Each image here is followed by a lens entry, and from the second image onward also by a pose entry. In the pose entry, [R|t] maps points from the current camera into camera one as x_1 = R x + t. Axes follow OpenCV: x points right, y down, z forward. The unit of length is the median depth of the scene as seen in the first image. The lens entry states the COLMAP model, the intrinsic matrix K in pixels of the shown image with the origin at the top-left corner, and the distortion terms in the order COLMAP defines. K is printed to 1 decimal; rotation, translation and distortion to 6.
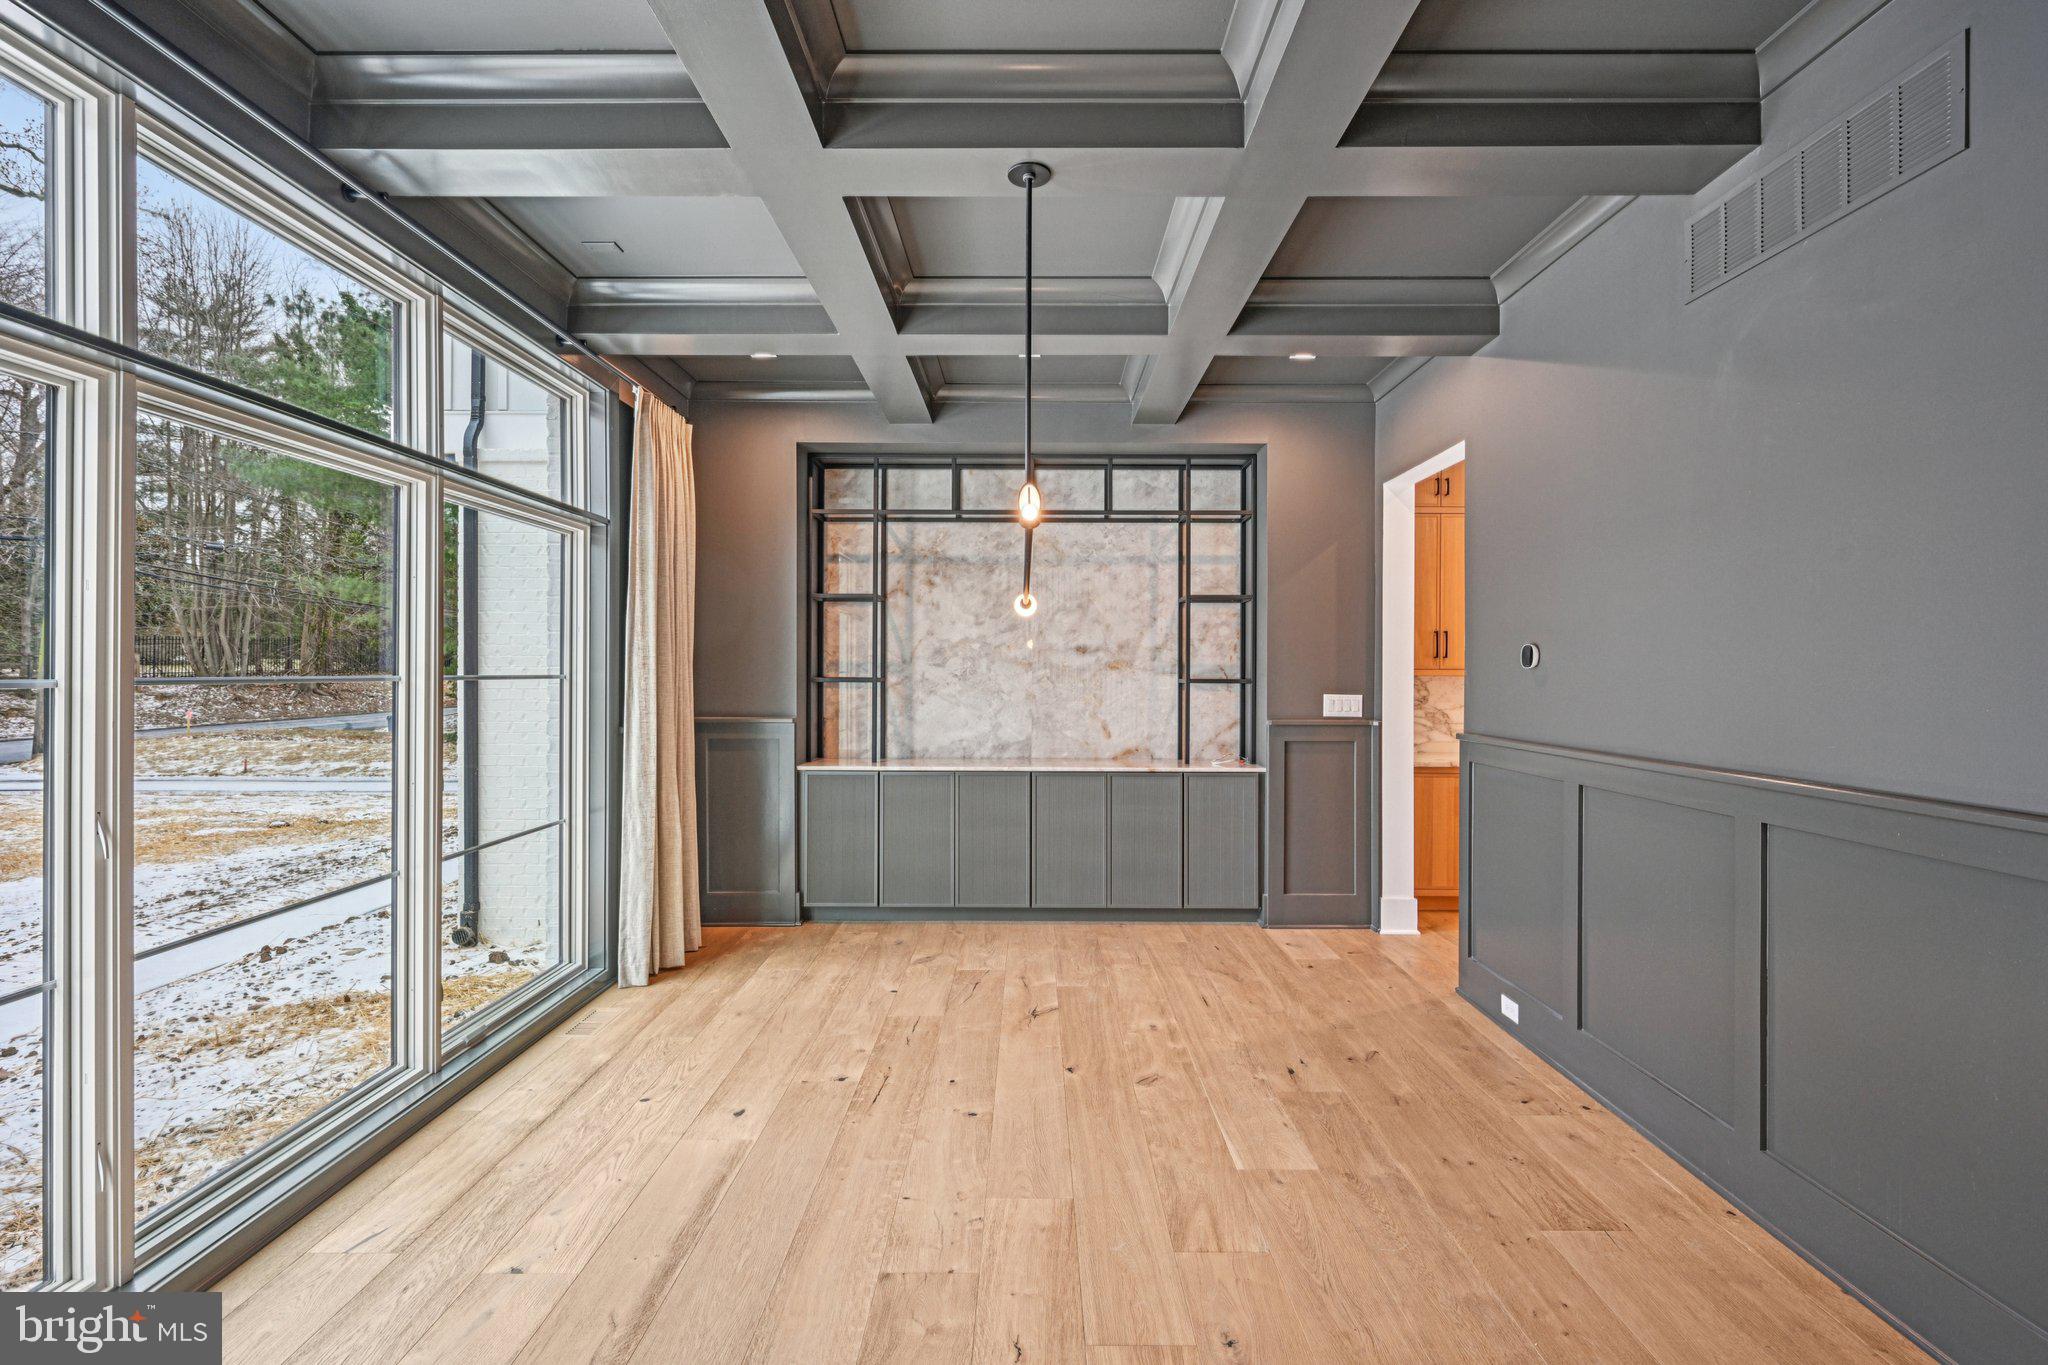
lens RADIAL K [[905.7, 0, 1024.0], [0, 905.7, 676.1], [0, 0, 1]] dist [-0.000978, 0.001719]
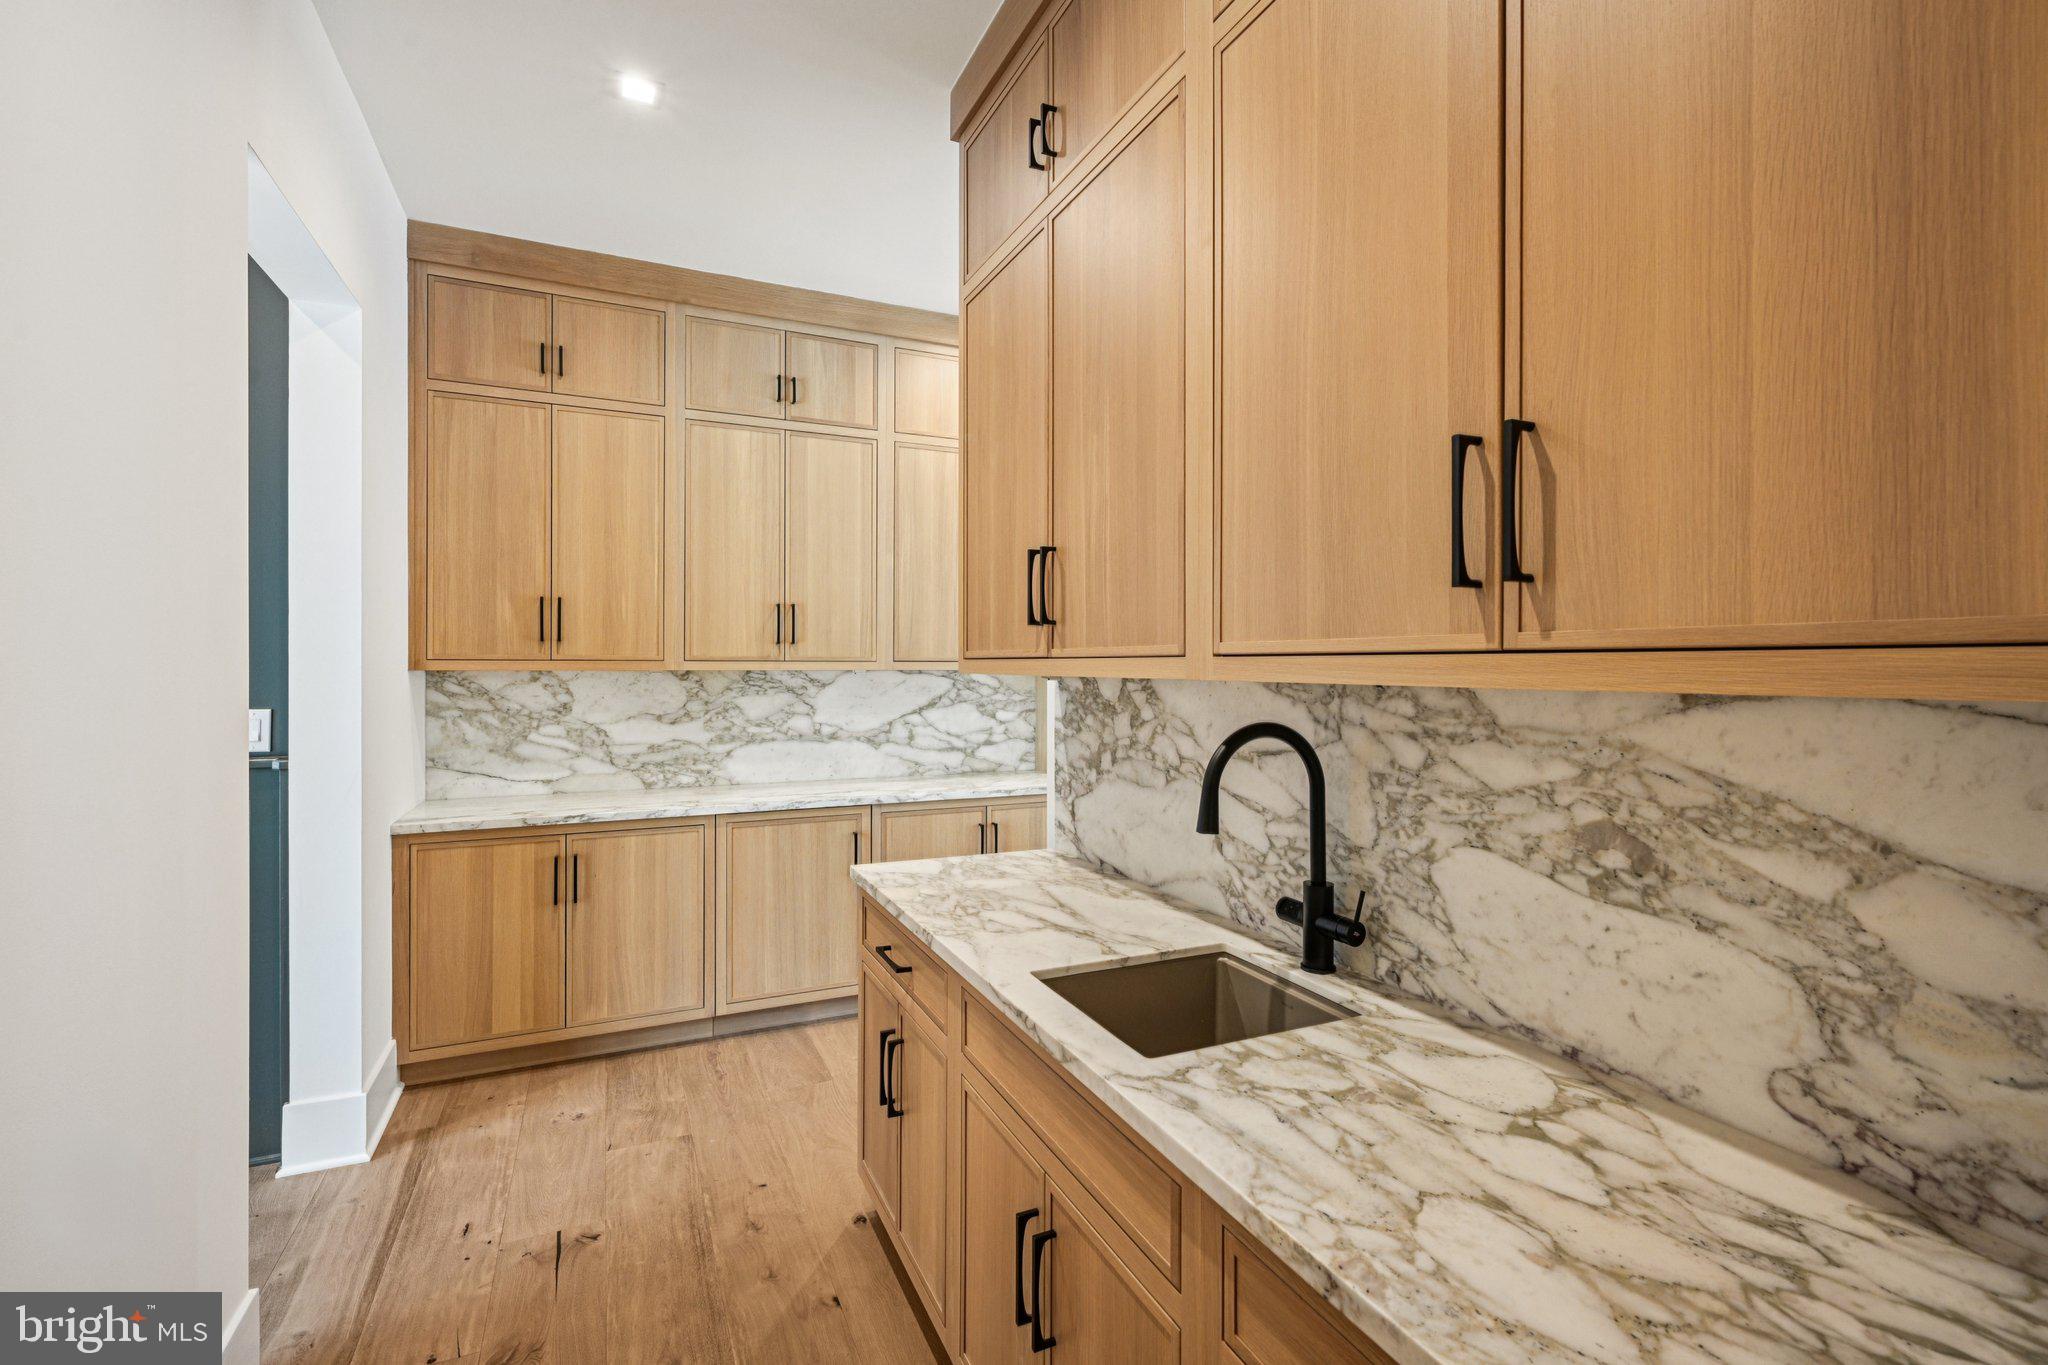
lens RADIAL K [[905.7, 0, 1040.3], [0, 905.7, 667.4], [0, 0, 1]] dist [-0.000978, 0.001719]
pose [[0.898590, -0.001324, 0.438787, 0.462344], [0.000446, 0.999998, 0.002103, -0.003676], [-0.438789, -0.001694, 0.898589, 0.291791]]
